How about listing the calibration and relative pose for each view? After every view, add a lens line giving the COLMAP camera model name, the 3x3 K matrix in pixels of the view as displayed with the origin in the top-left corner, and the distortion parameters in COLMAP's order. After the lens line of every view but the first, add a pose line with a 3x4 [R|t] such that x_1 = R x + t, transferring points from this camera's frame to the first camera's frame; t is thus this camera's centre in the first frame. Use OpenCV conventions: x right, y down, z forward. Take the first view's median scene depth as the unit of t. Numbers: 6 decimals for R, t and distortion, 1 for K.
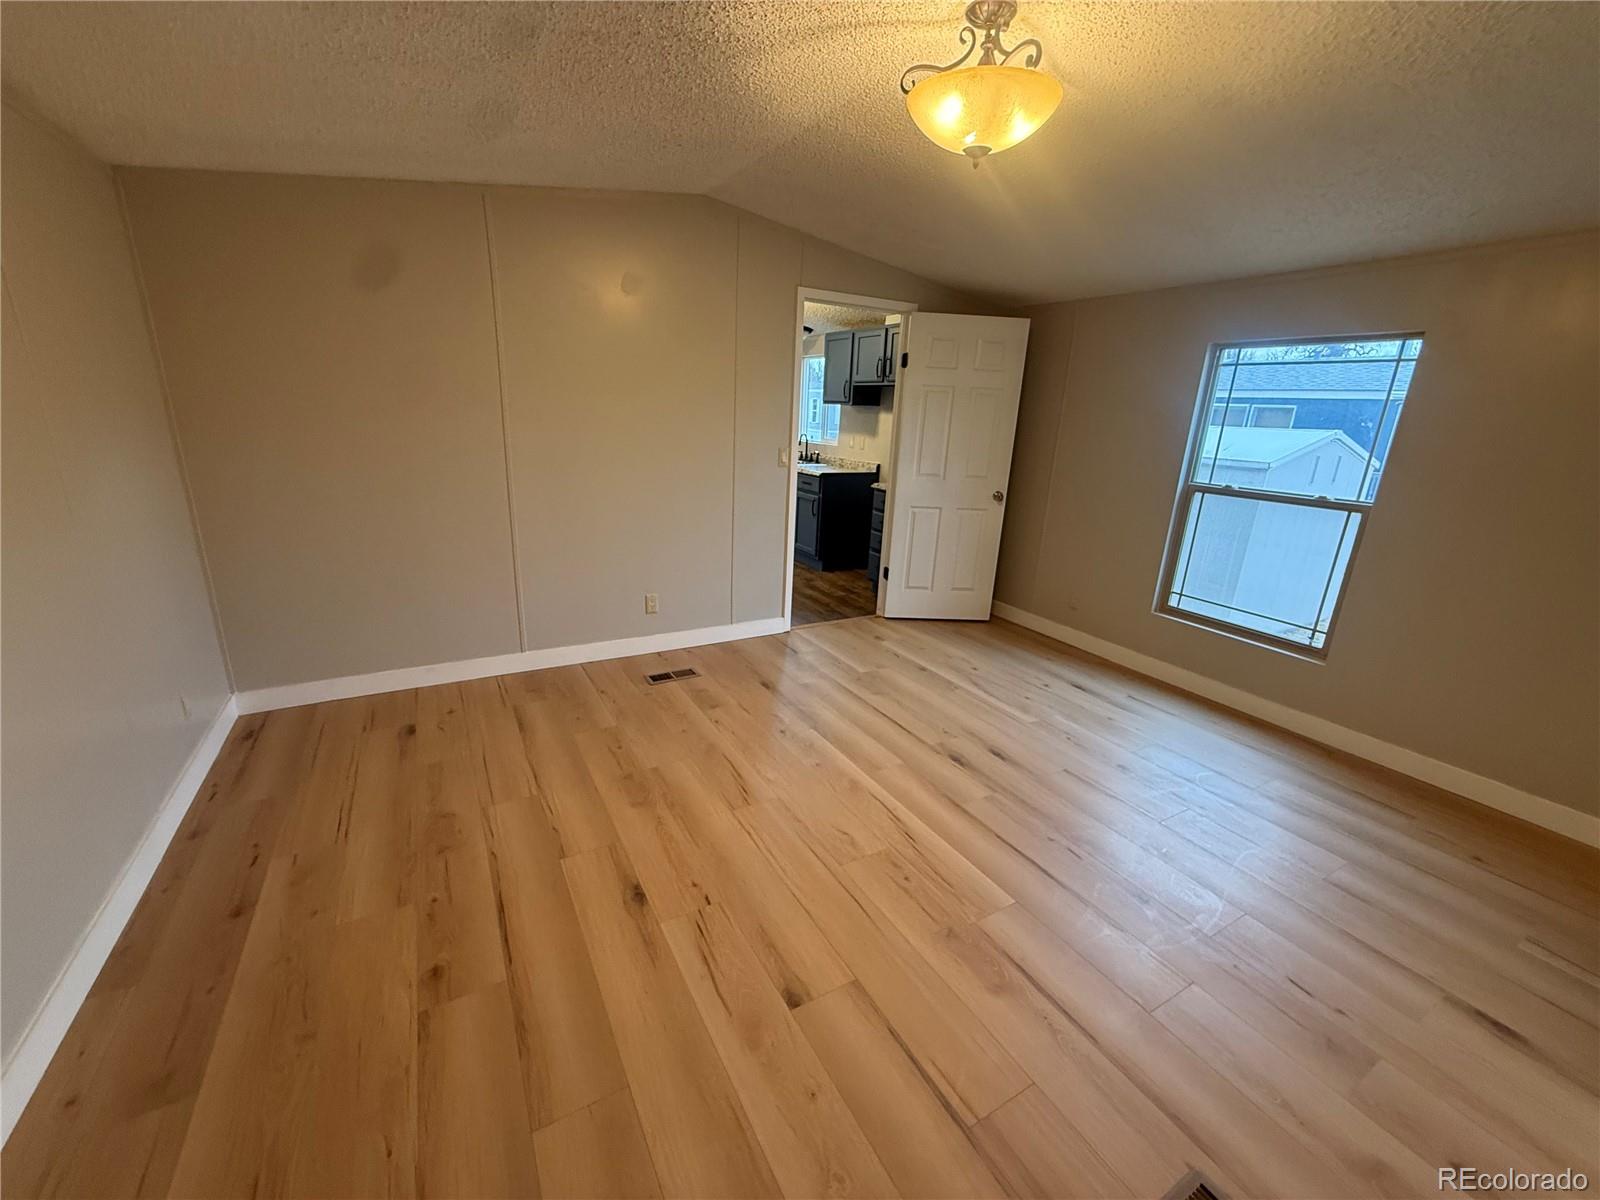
lens RADIAL K [[639.6, 0, 796.5], [0, 639.6, 602.0], [0, 0, 1]] dist [-0.002498, 0.000950]
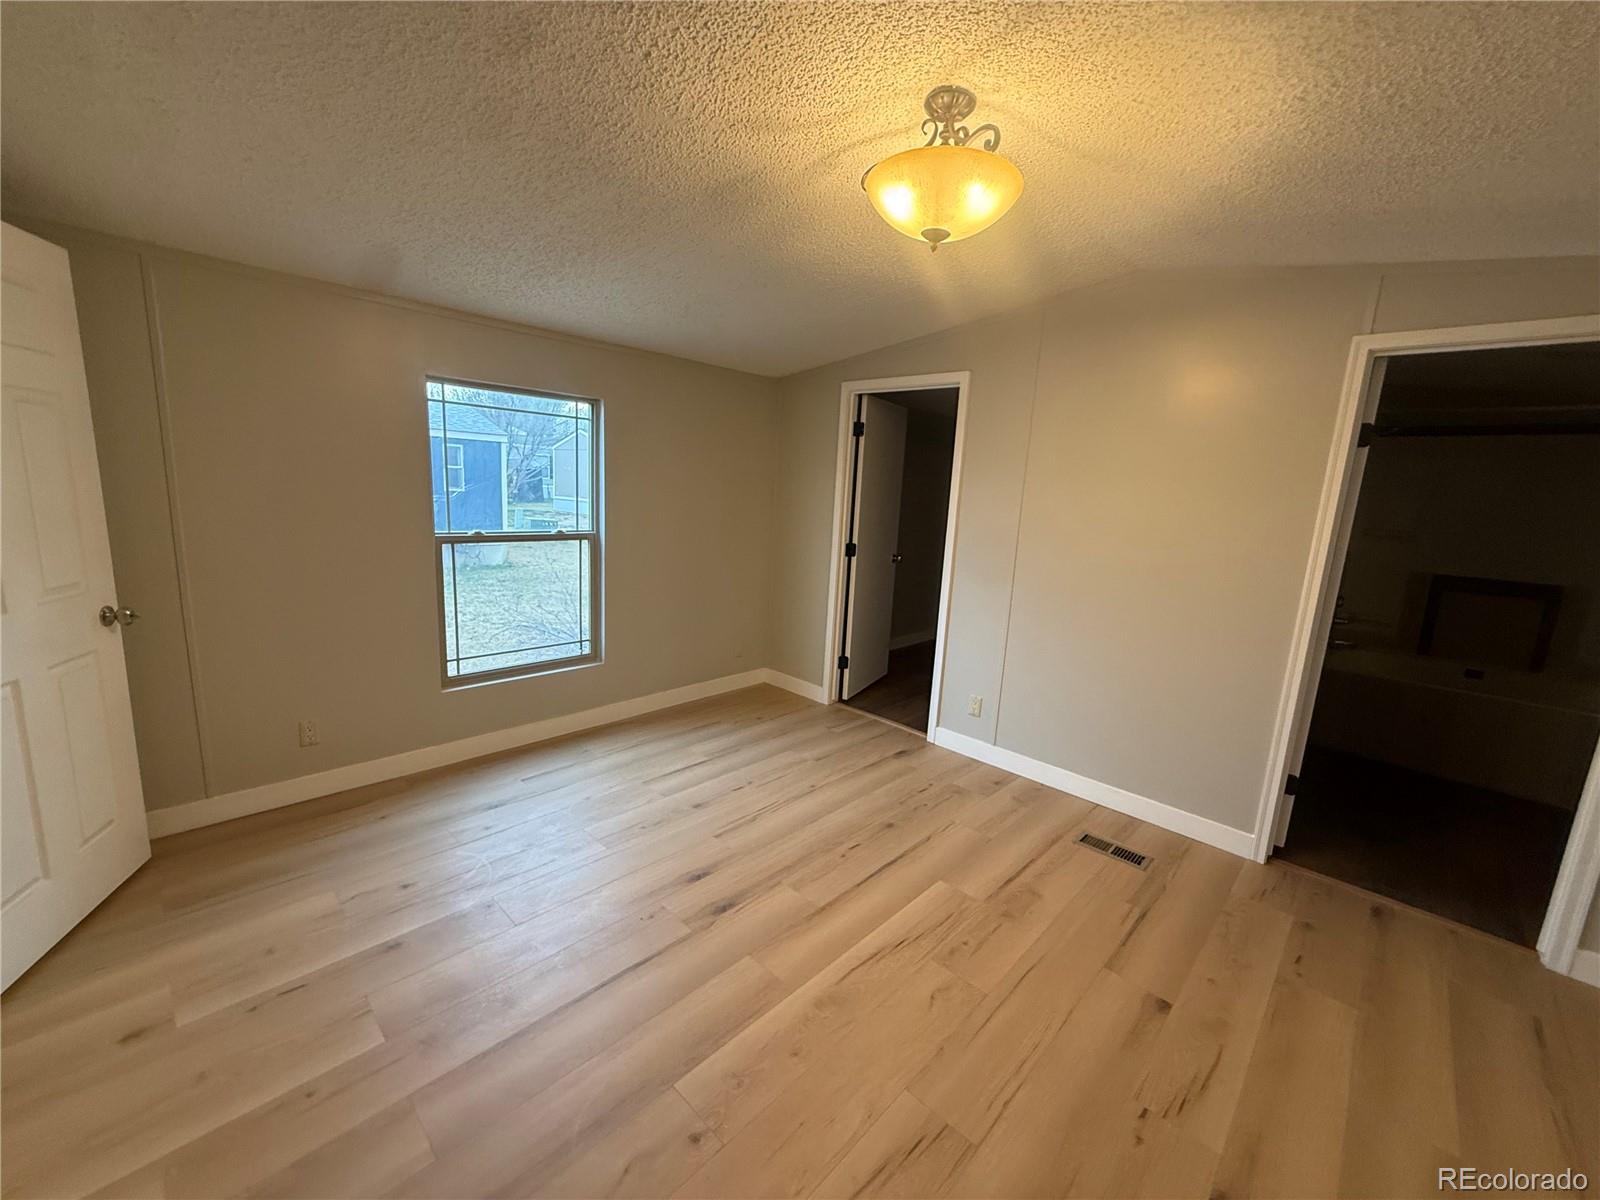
lens RADIAL K [[639.6, 0, 798.9], [0, 639.6, 600.5], [0, 0, 1]] dist [-0.002498, 0.000950]
pose [[-0.284591, -0.230116, 0.930620, -0.391817], [0.215580, 0.930536, 0.296021, -0.297498], [-0.934095, 0.284868, -0.215214, 0.888957]]
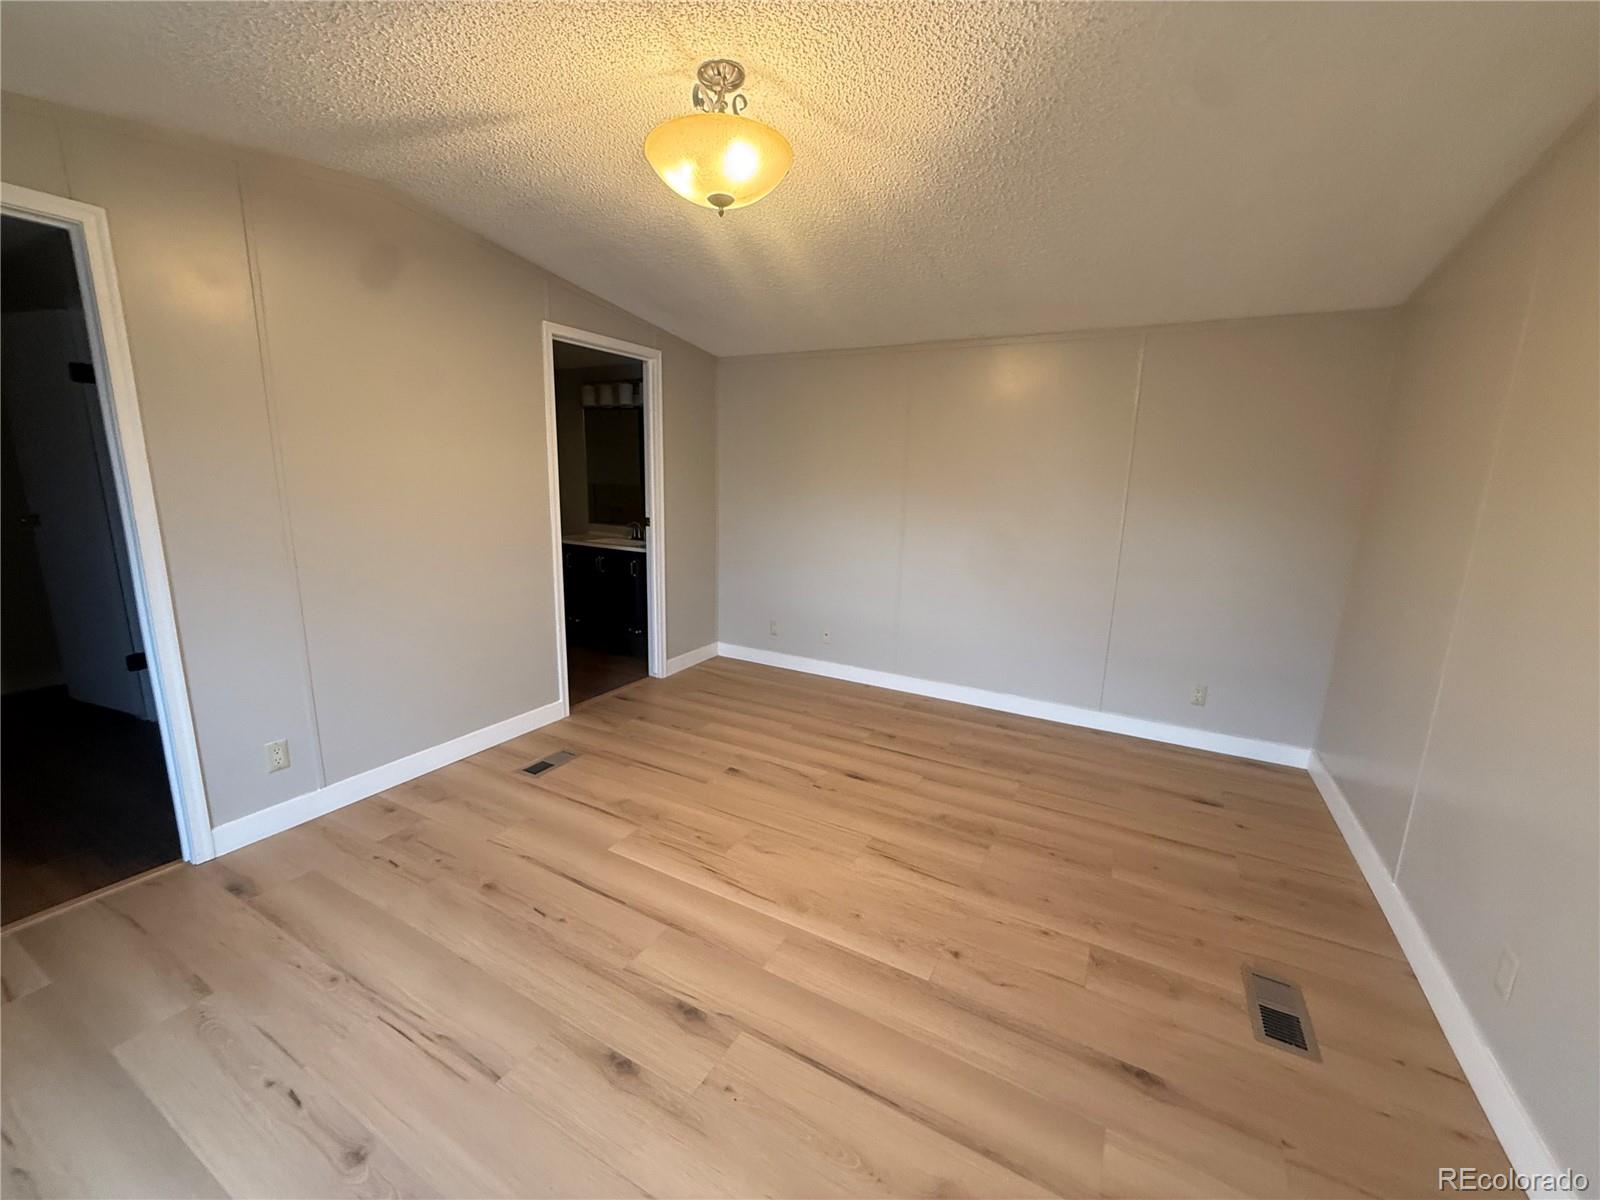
lens RADIAL K [[639.6, 0, 802.0], [0, 639.6, 594.0], [0, 0, 1]] dist [-0.002498, 0.000950]
pose [[-0.845589, 0.037799, -0.532494, 0.426369], [-0.214082, 0.889757, 0.403116, -0.336829], [0.489028, 0.454868, -0.744277, 1.204577]]
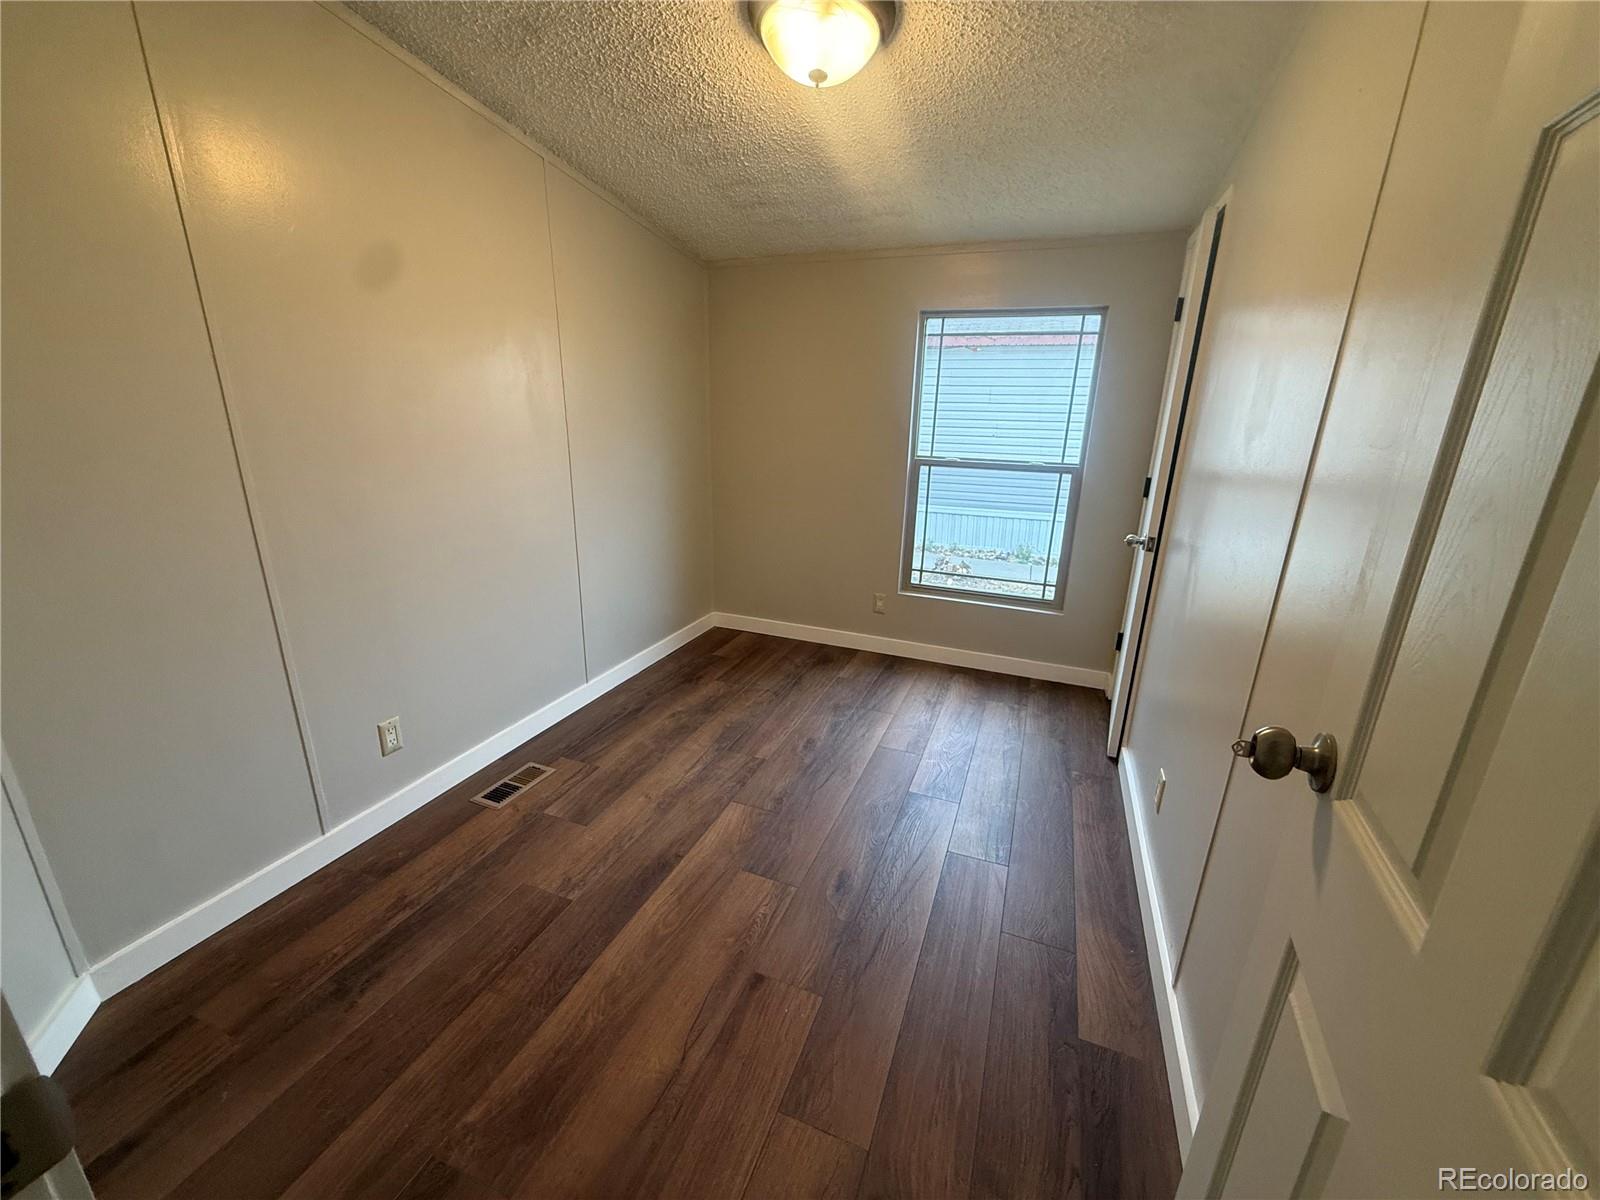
lens RADIAL K [[639.6, 0, 799.0], [0, 639.6, 596.6], [0, 0, 1]] dist [-0.002498, 0.000950]
pose [[0.778456, -0.199478, 0.595159, -0.169681], [0.188628, 0.978678, 0.081299, -0.106675], [-0.598687, 0.048976, 0.799485, 0.397912]]
